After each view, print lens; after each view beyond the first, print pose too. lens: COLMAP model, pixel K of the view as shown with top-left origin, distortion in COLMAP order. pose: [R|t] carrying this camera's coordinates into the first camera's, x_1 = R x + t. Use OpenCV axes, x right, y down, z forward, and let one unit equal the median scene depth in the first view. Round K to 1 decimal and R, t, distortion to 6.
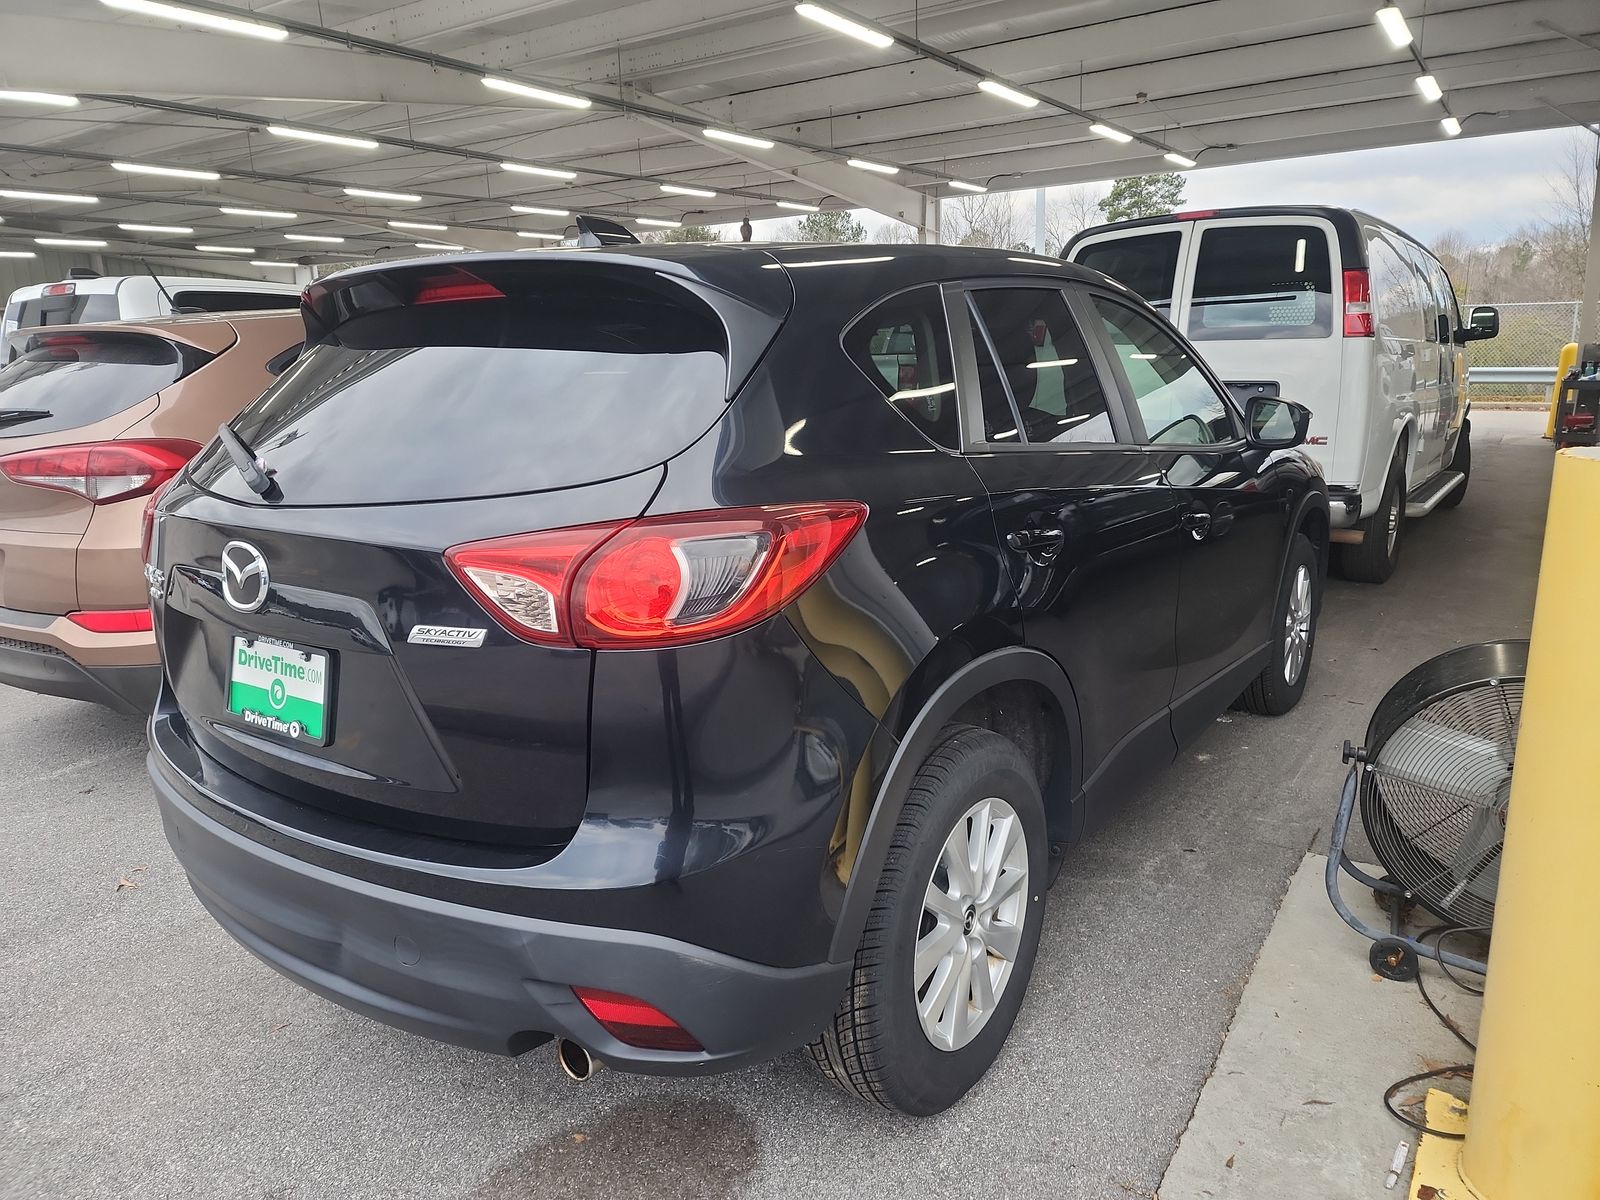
lens RADIAL K [[1065.1, 0, 796.6], [0, 1065.1, 598.8], [0, 0, 1]] dist [0.056854, -0.038686]
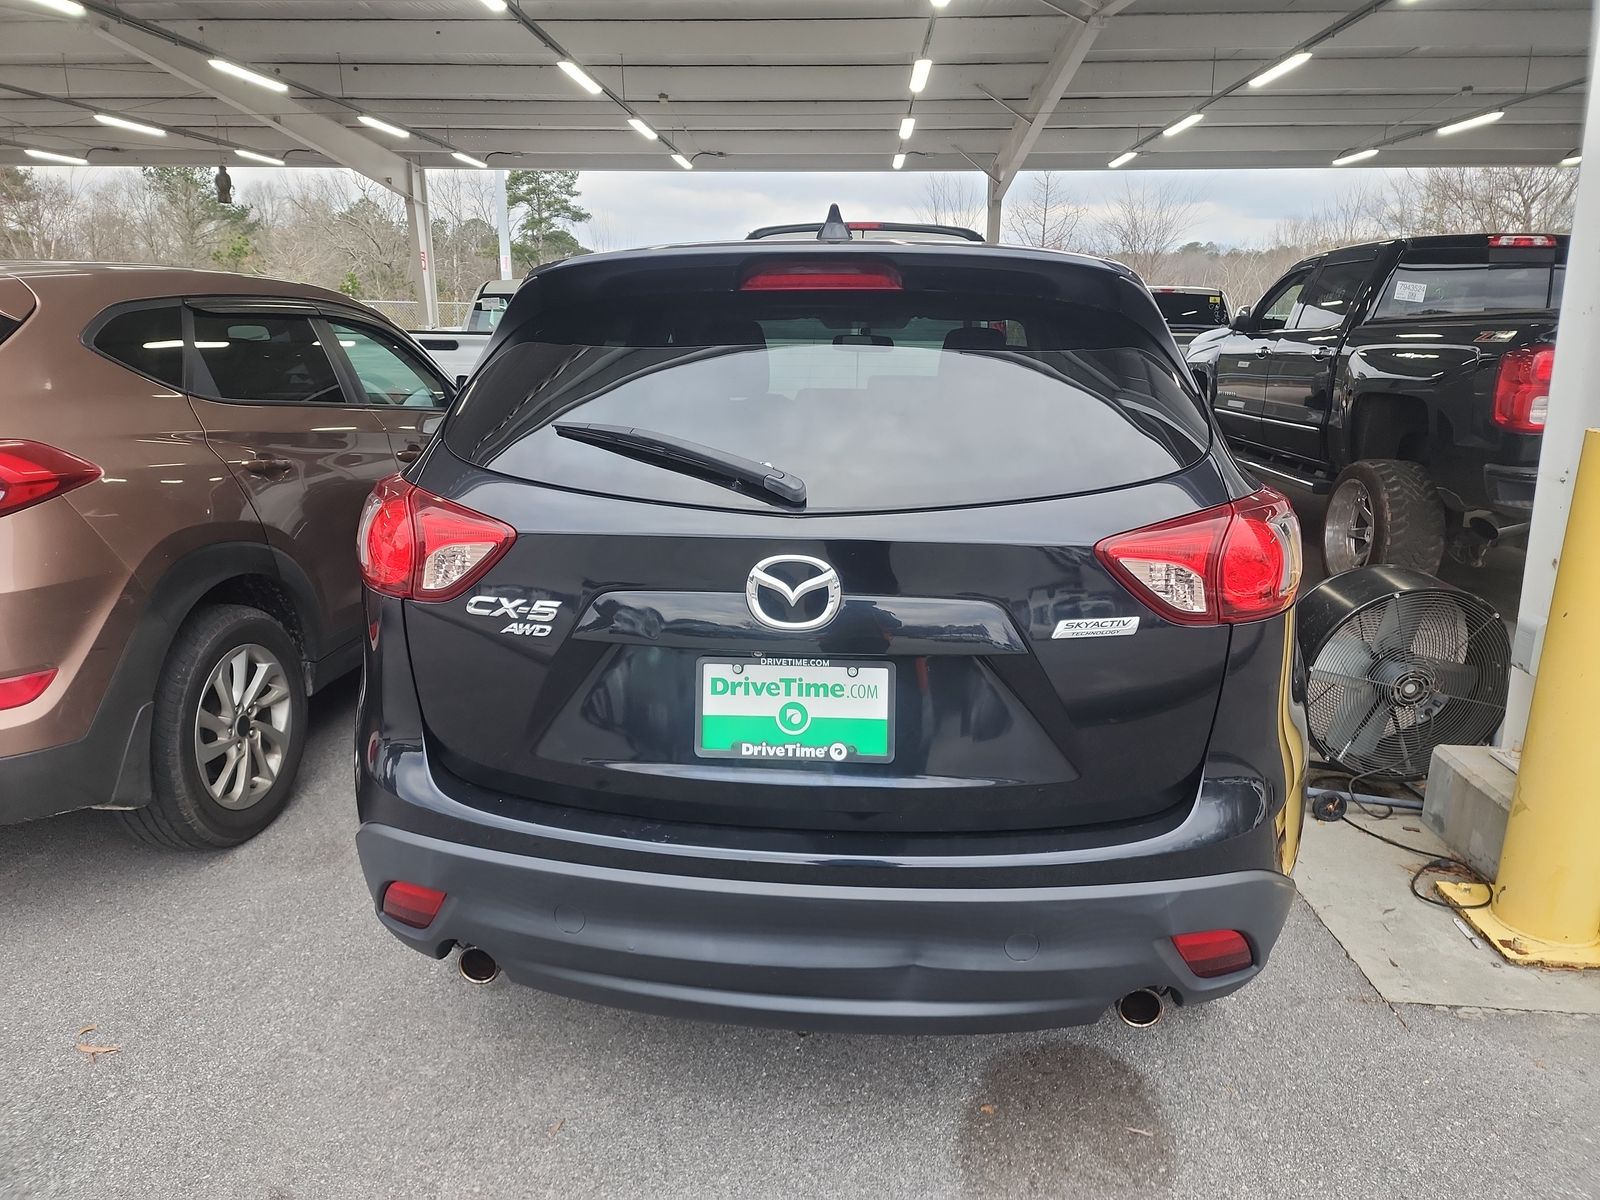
lens RADIAL K [[1065.1, 0, 789.3], [0, 1065.1, 608.4], [0, 0, 1]] dist [0.056854, -0.038686]
pose [[0.863841, -0.094136, 0.494892, -0.909708], [0.082779, 0.995557, 0.044878, -0.045408], [-0.496918, 0.002199, 0.867795, 0.210133]]
